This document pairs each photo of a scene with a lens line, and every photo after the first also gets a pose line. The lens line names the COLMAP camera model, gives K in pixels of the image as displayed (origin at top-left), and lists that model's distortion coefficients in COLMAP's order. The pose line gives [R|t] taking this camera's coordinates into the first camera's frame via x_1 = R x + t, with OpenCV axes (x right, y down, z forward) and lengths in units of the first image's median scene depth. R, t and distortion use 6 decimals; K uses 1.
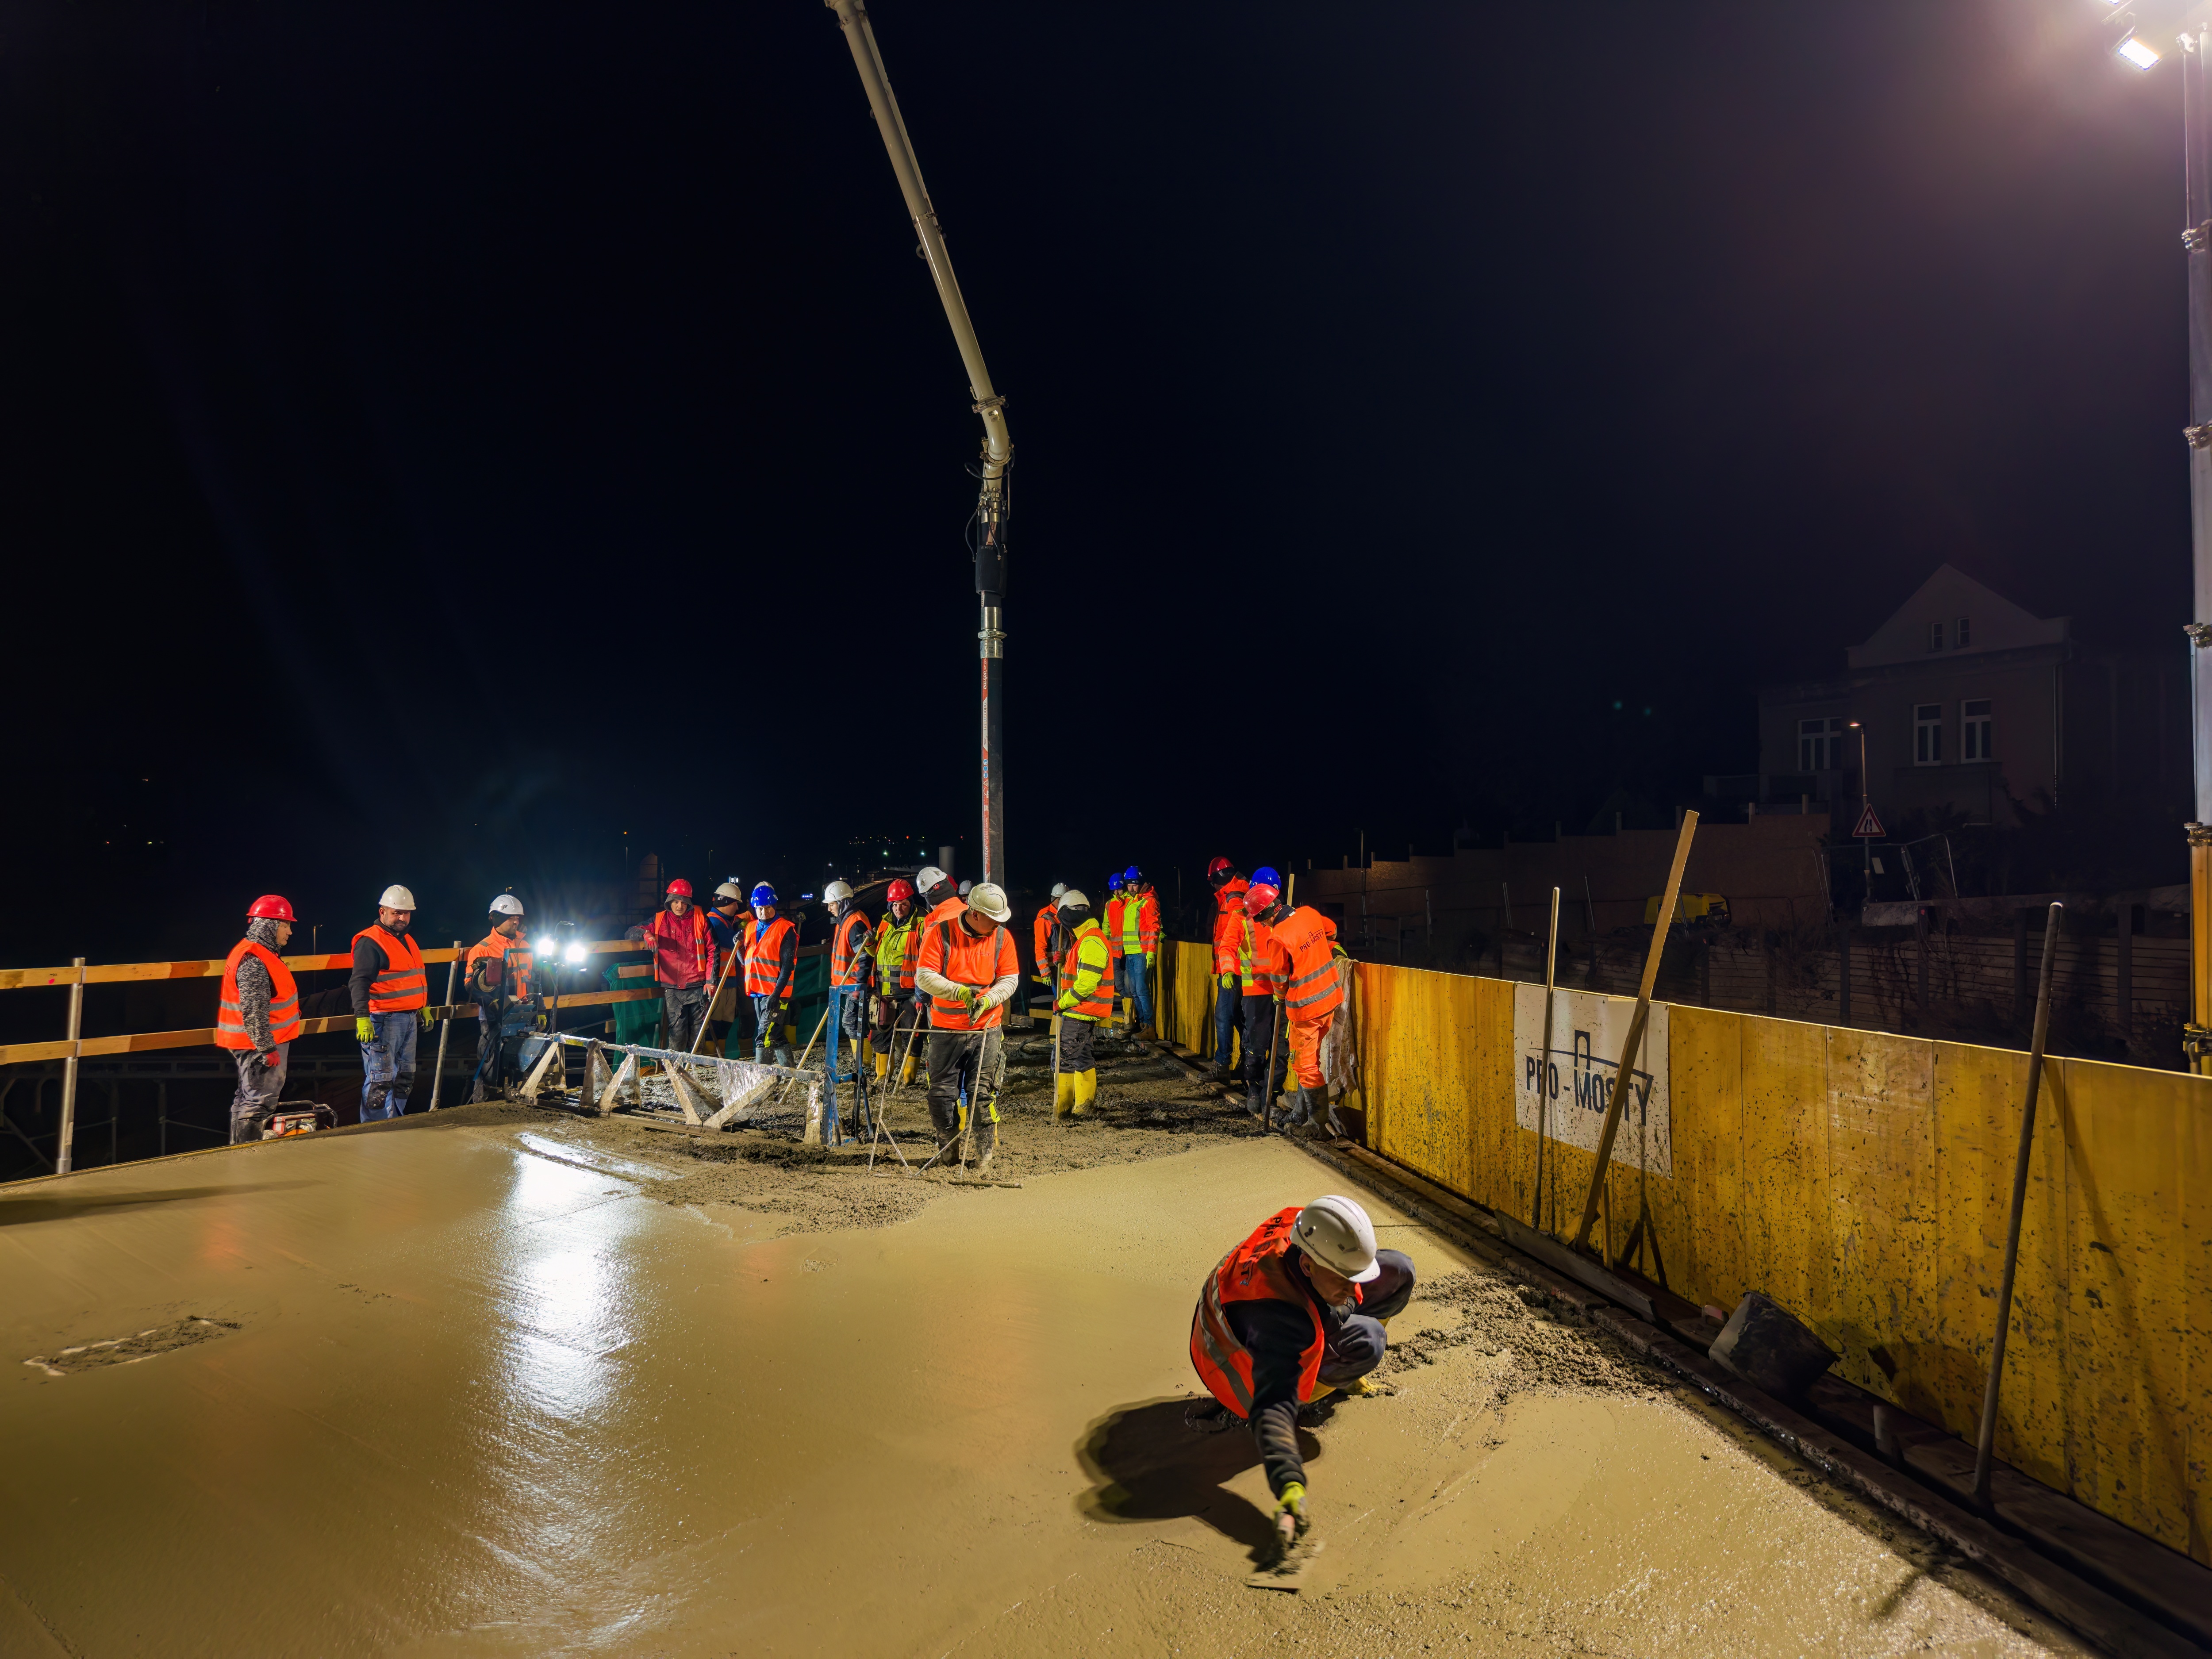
lens RADIAL K [[1488.2, 0, 1106.0], [0, 1488.2, 829.5], [0, 0, 1]] dist [0.032068, -0.035758]
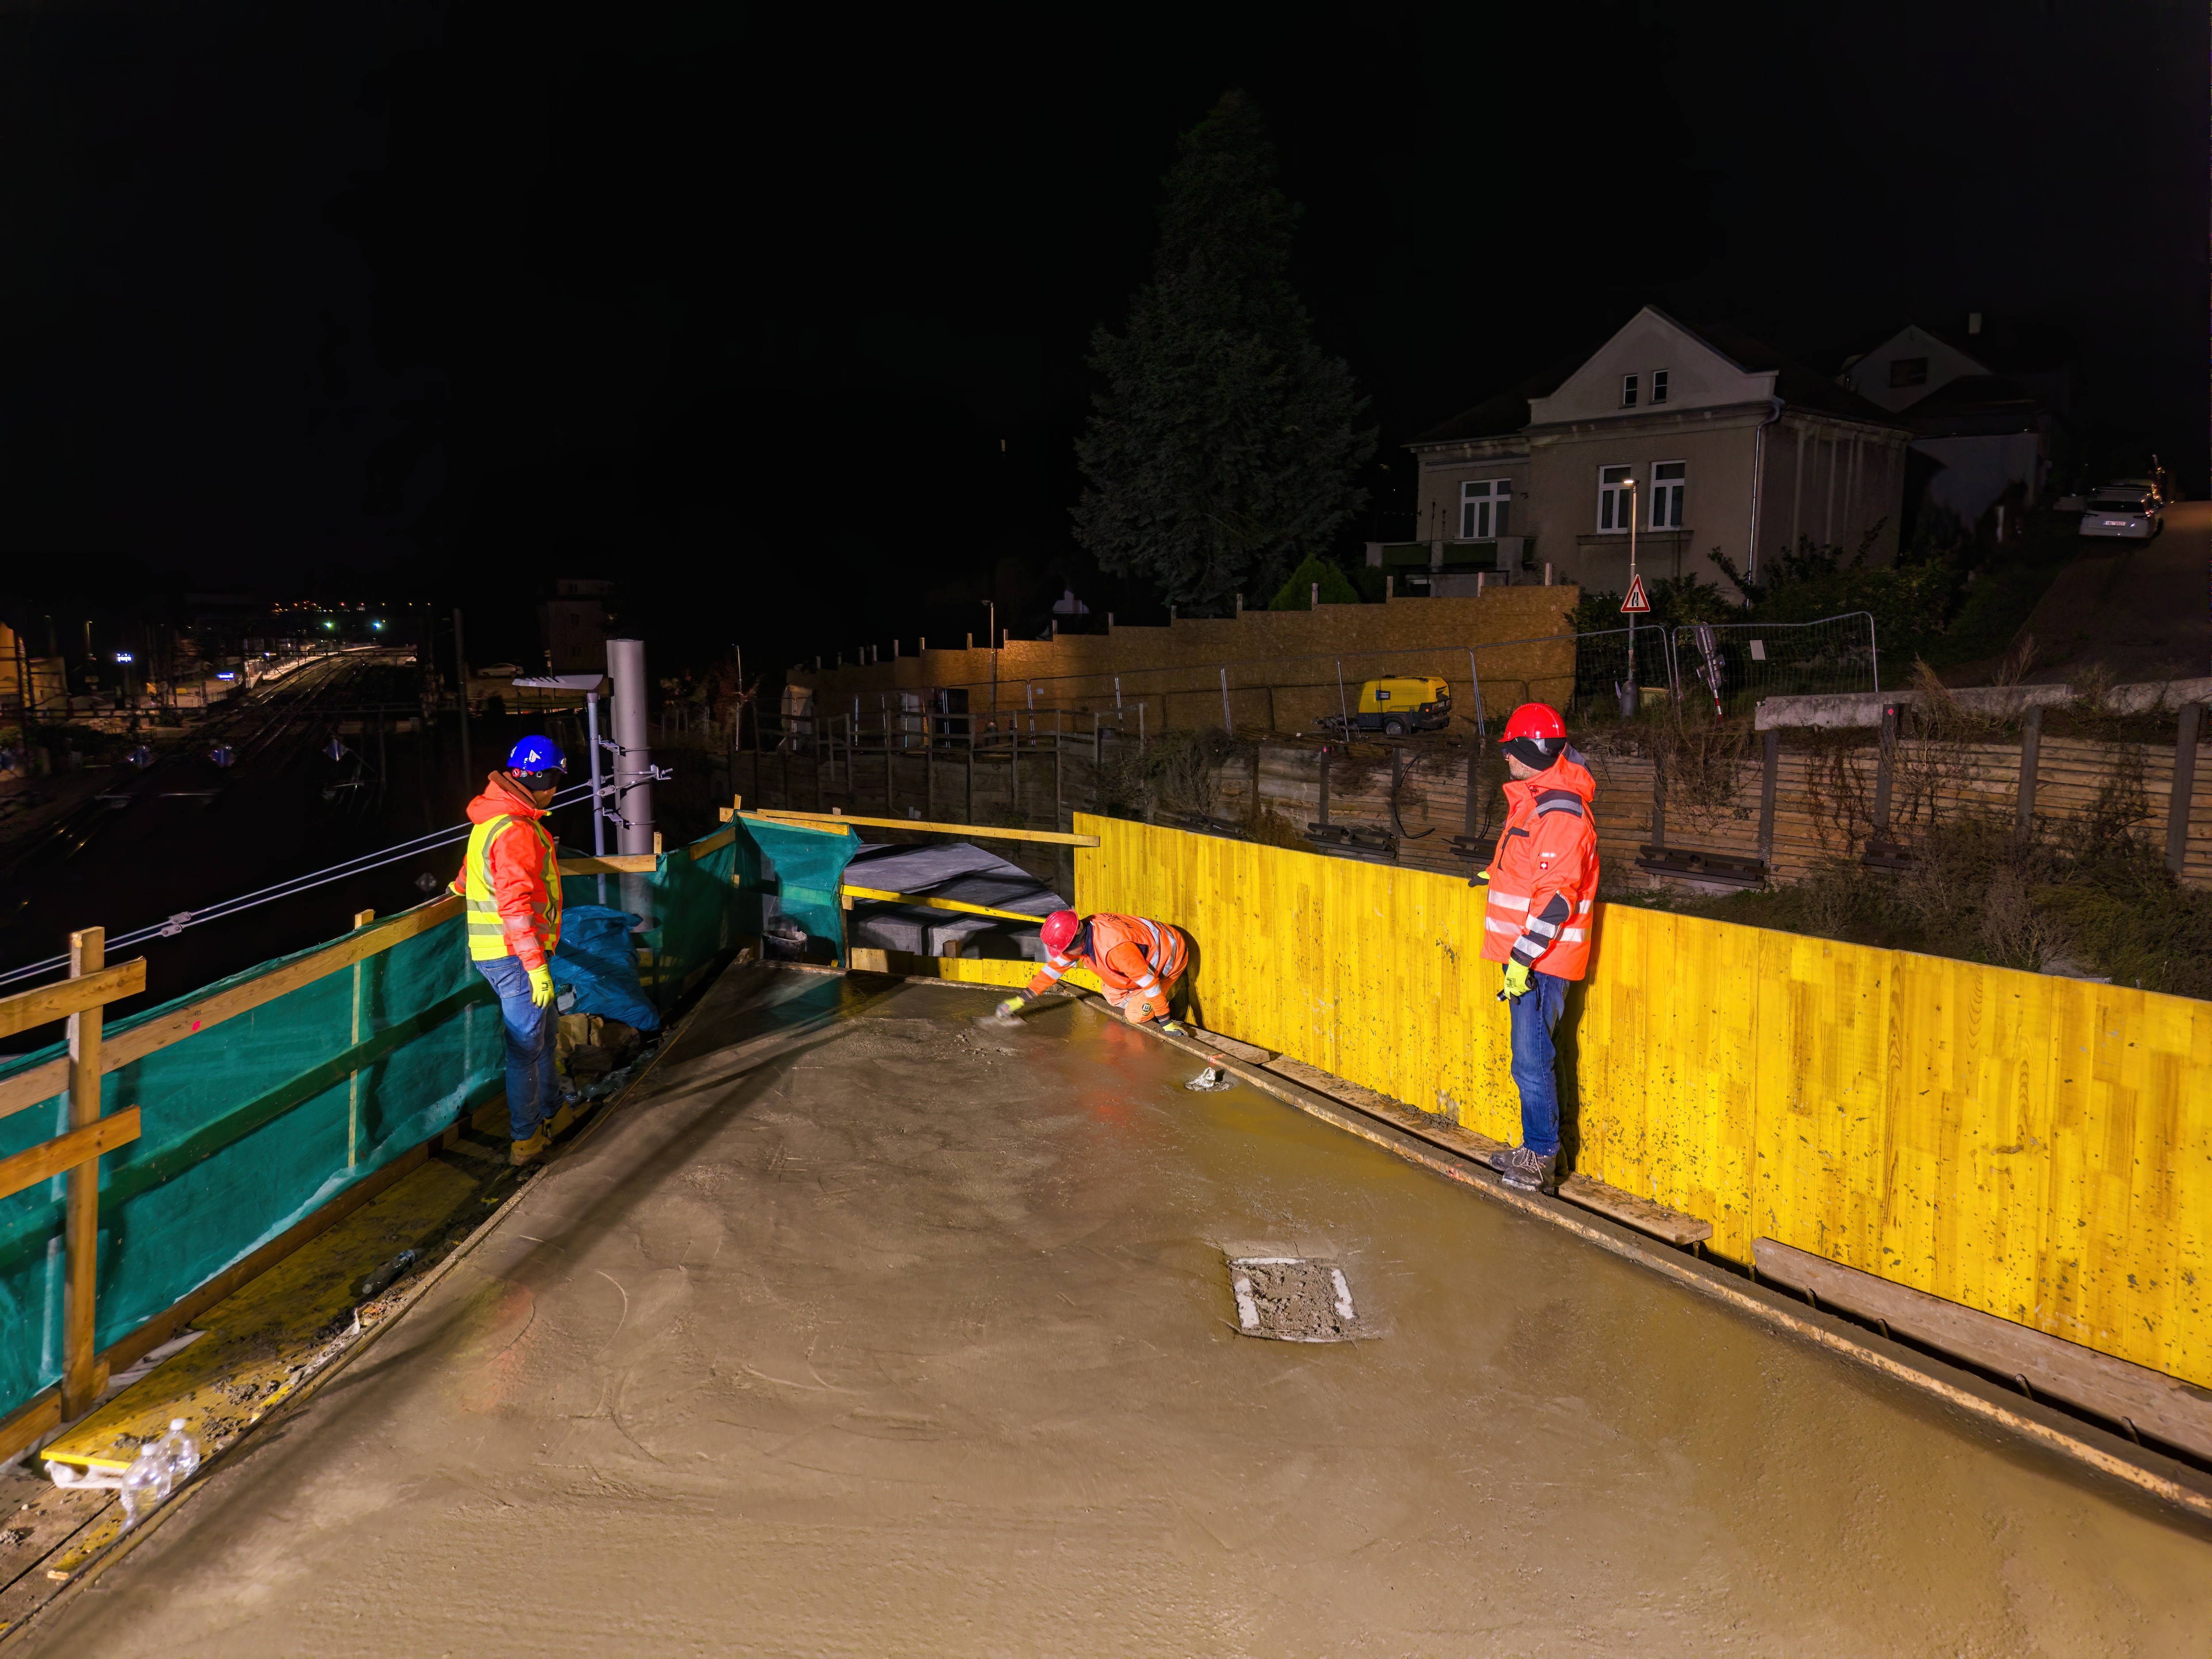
lens RADIAL K [[1488.2, 0, 1106.0], [0, 1488.2, 829.5], [0, 0, 1]] dist [0.032068, -0.035758]
pose [[0.945369, -0.048195, 0.322421, -0.104912], [-0.001950, 0.988158, 0.153427, -0.004344], [-0.325997, -0.145674, 0.934080, 0.356554]]
